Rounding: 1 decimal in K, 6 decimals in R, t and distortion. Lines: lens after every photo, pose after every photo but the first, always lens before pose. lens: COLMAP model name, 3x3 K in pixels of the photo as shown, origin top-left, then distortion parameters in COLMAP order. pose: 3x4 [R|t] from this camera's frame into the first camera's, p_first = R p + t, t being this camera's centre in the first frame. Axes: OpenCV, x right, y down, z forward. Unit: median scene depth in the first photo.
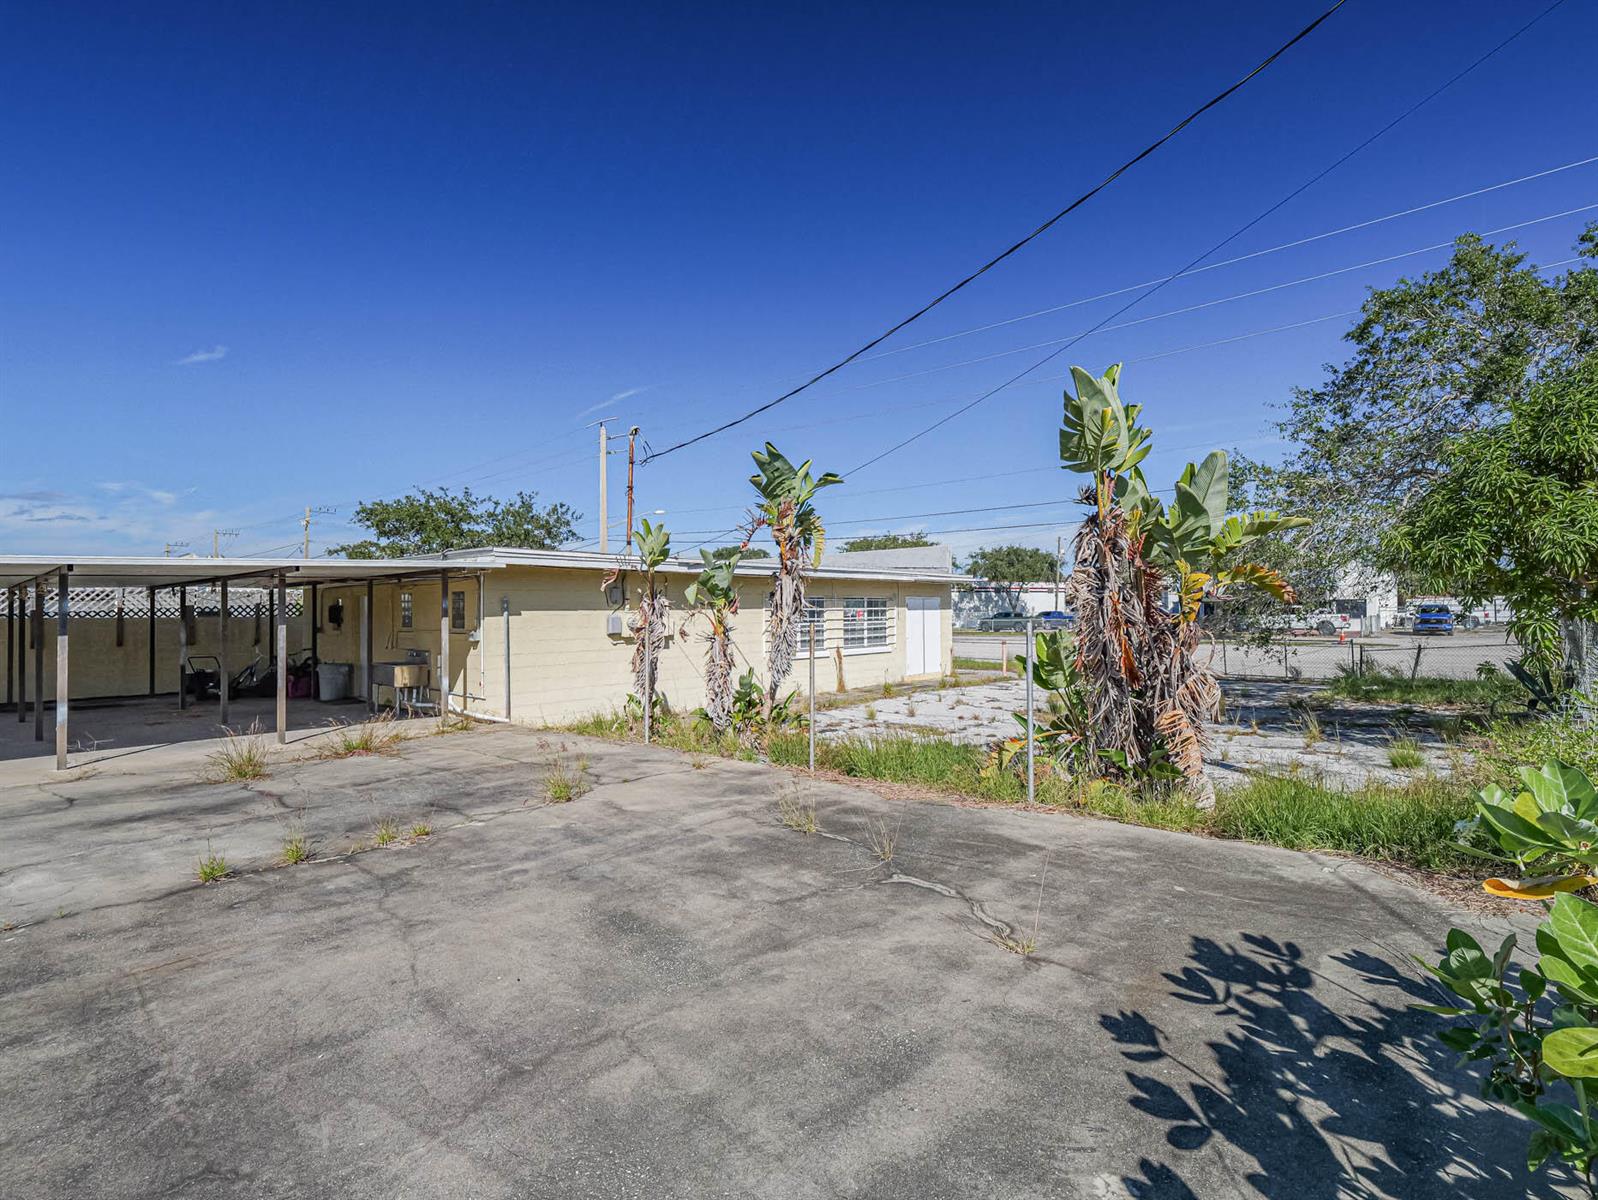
lens RADIAL K [[754.8, 0, 799.2], [0, 754.8, 601.0], [0, 0, 1]] dist [-0.014114, -0.001071]
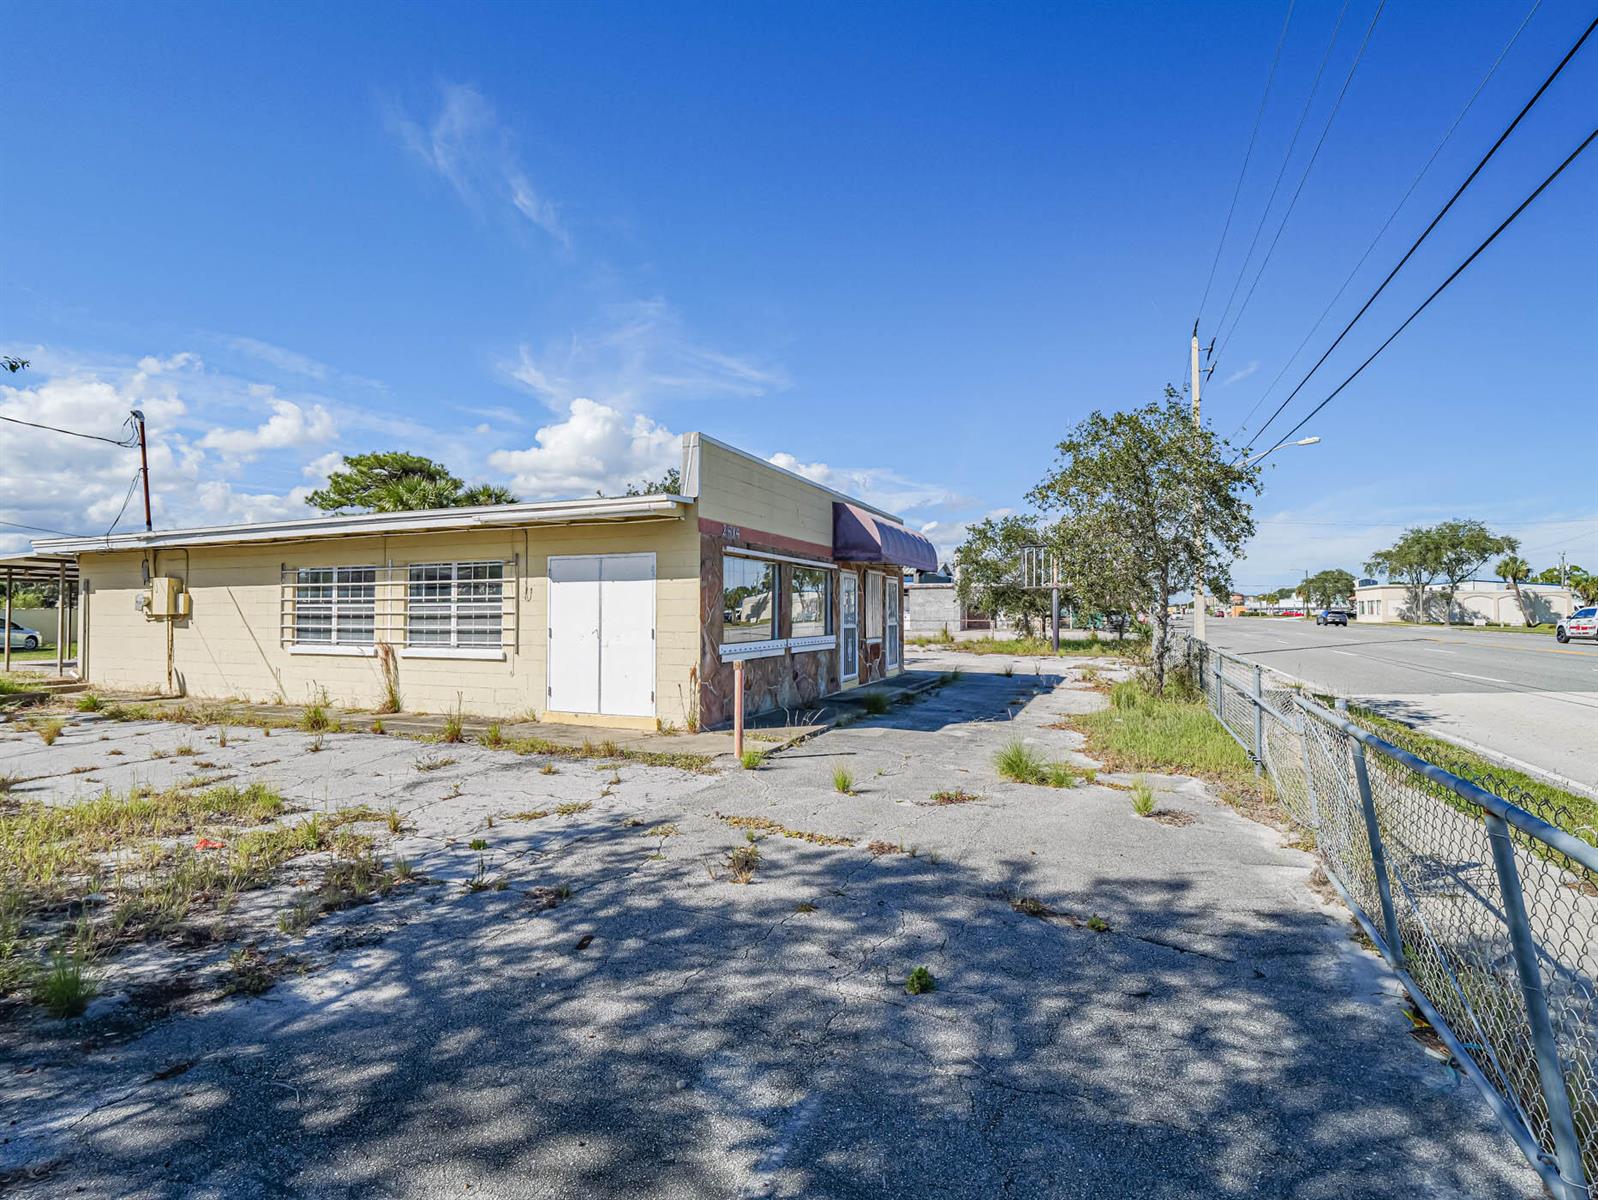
lens RADIAL K [[754.8, 0, 794.5], [0, 754.8, 589.8], [0, 0, 1]] dist [-0.014114, -0.001071]
pose [[0.338477, 0.008180, -0.940939, 0.762695], [0.023633, 0.999573, 0.017191, 0.013442], [0.940678, -0.028055, 0.338139, 1.104454]]
